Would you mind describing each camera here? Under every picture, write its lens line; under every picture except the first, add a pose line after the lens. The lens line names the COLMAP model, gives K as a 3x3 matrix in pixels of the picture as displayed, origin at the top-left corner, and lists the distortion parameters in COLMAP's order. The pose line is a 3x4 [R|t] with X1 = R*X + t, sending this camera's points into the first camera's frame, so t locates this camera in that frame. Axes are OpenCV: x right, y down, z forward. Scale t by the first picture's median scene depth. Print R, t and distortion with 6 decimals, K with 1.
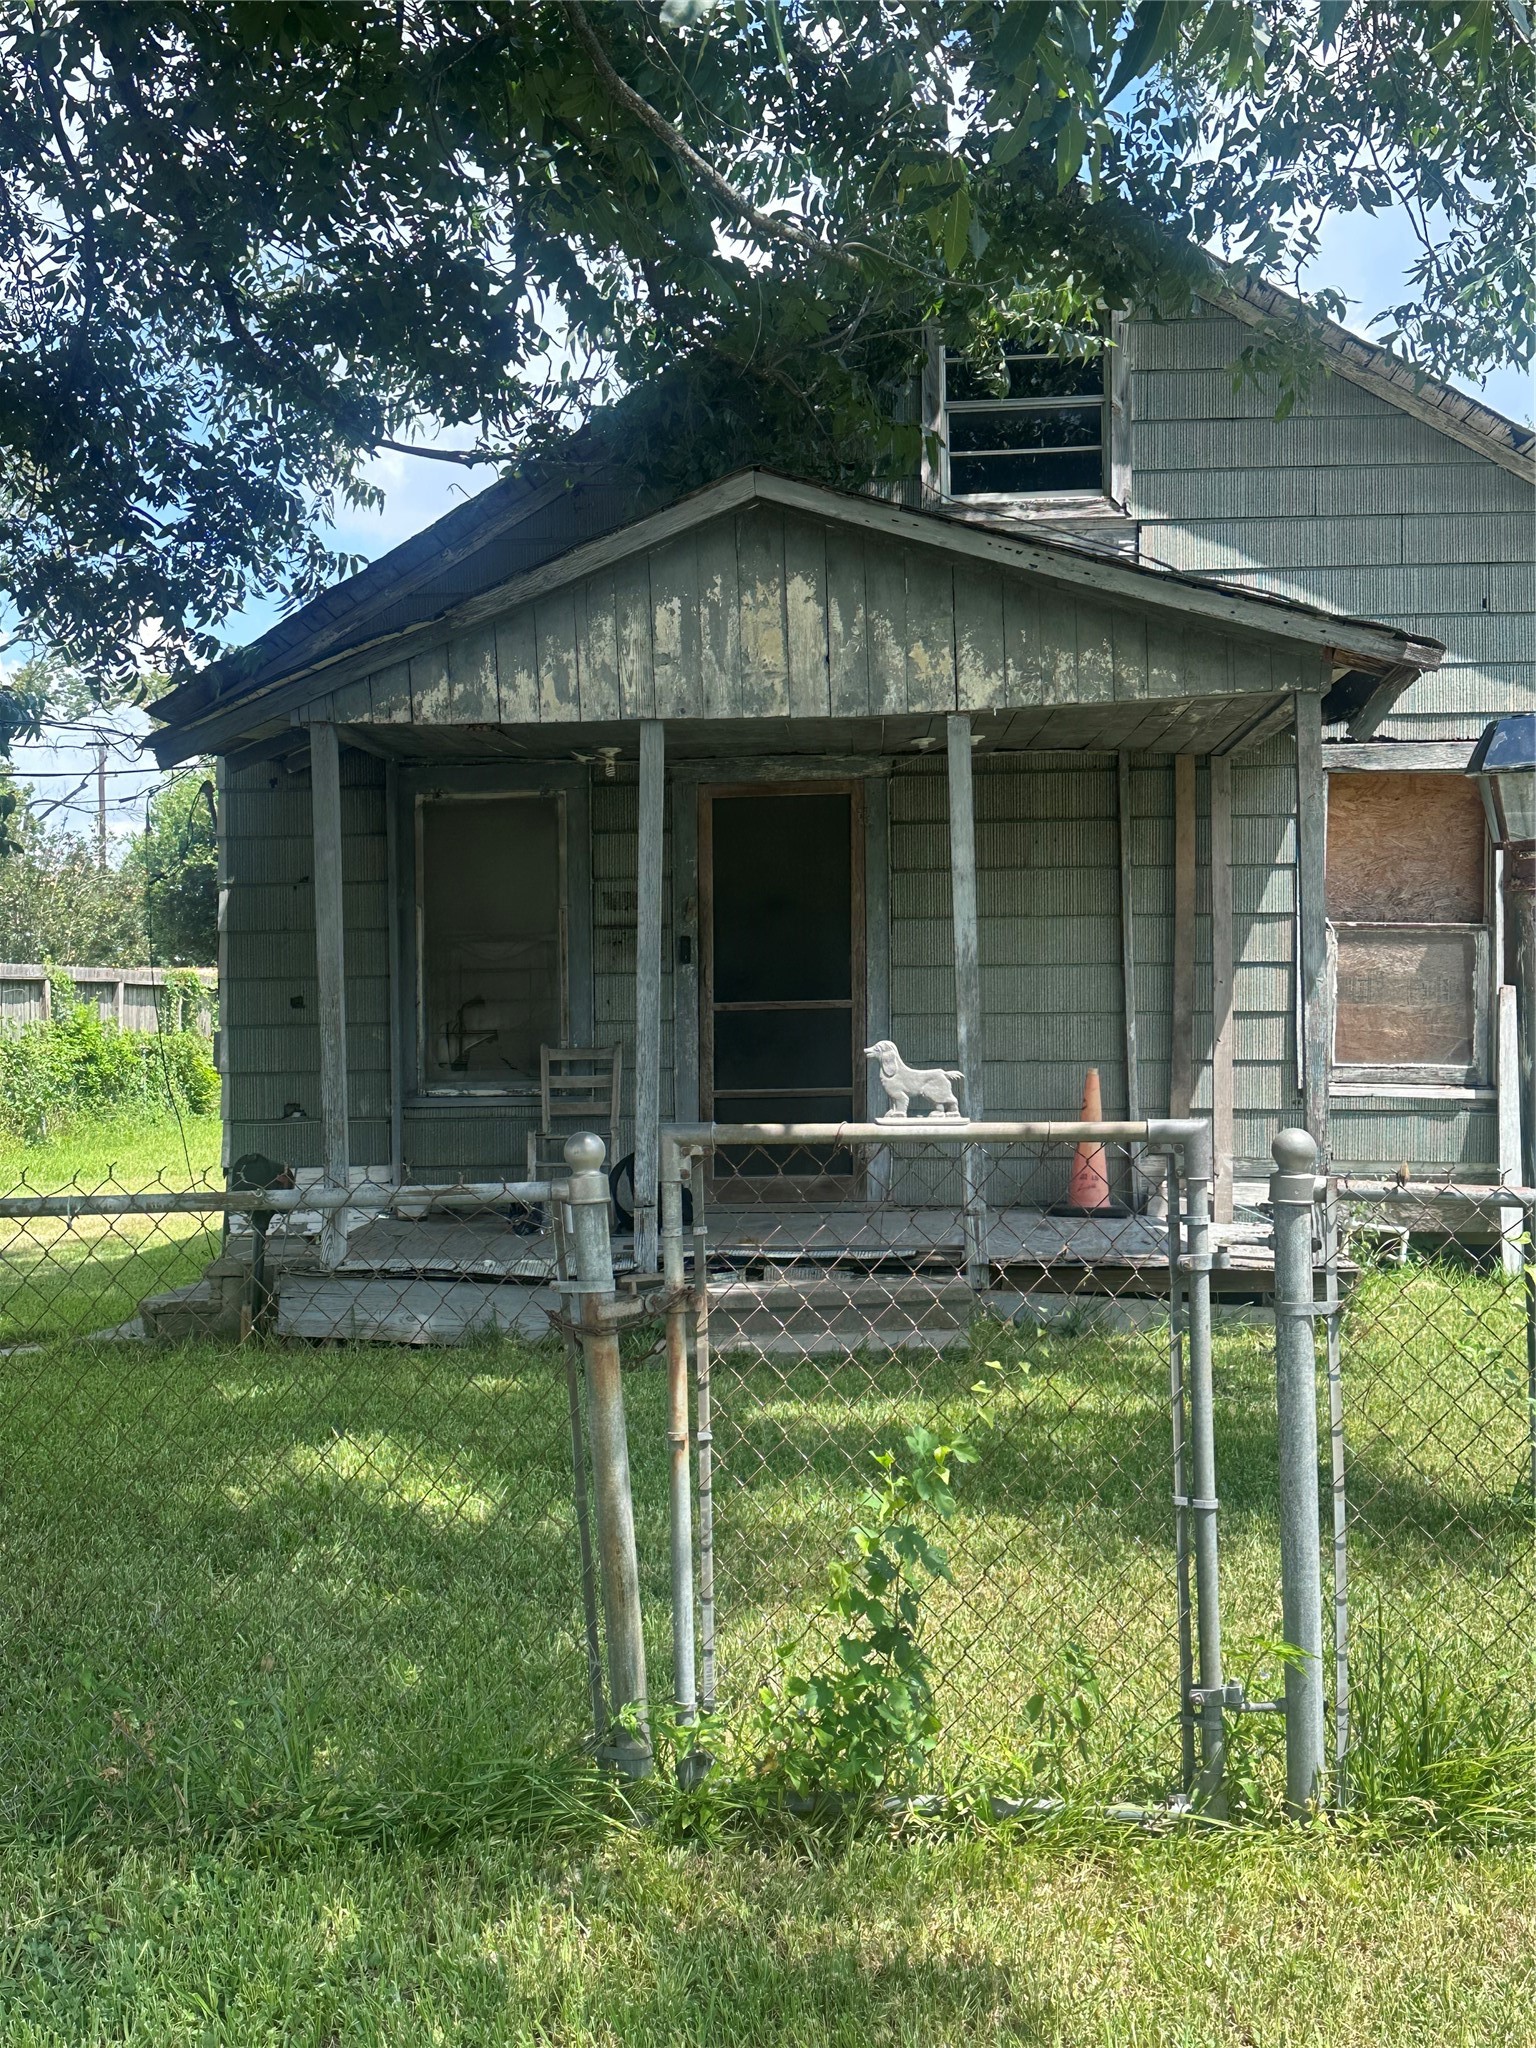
lens RADIAL K [[2314.9, 0, 768.3], [0, 2314.9, 1022.1], [0, 0, 1]] dist [0.014783, 0.000000]
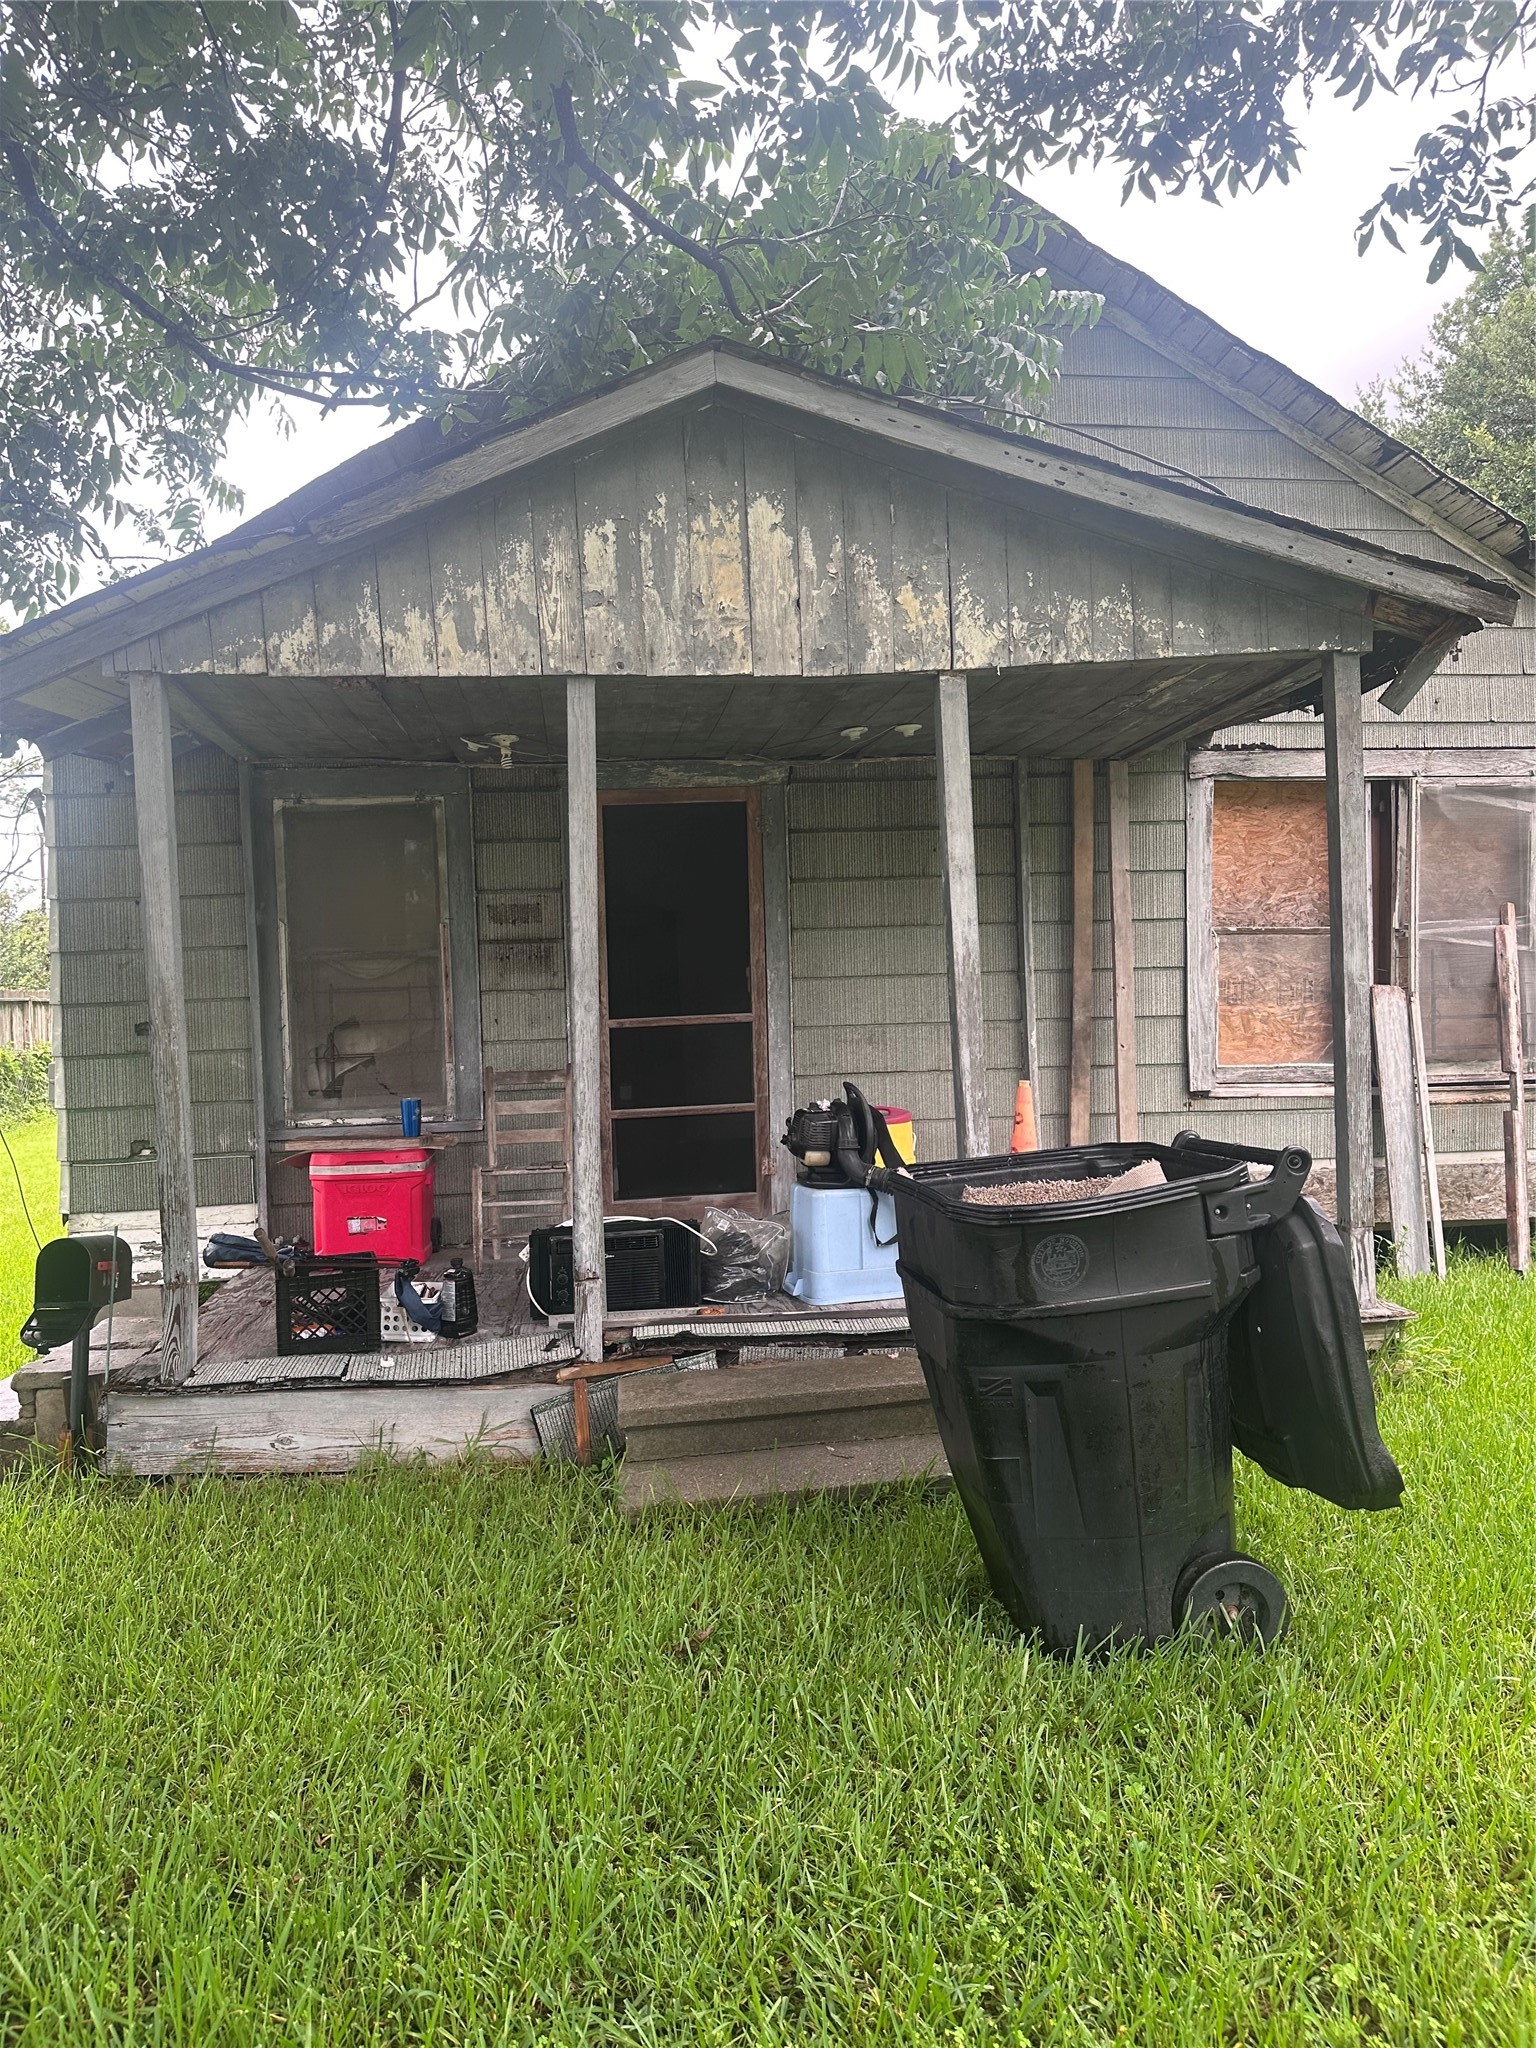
lens RADIAL K [[1418.5, 0, 770.5], [0, 1418.5, 1030.7], [0, 0, 1]] dist [0.036675, -0.021668]
pose [[0.983145, -0.023991, 0.181245, -0.078075], [0.021729, 0.999659, 0.014457, -0.013121], [-0.181530, -0.010275, 0.983332, 0.501476]]
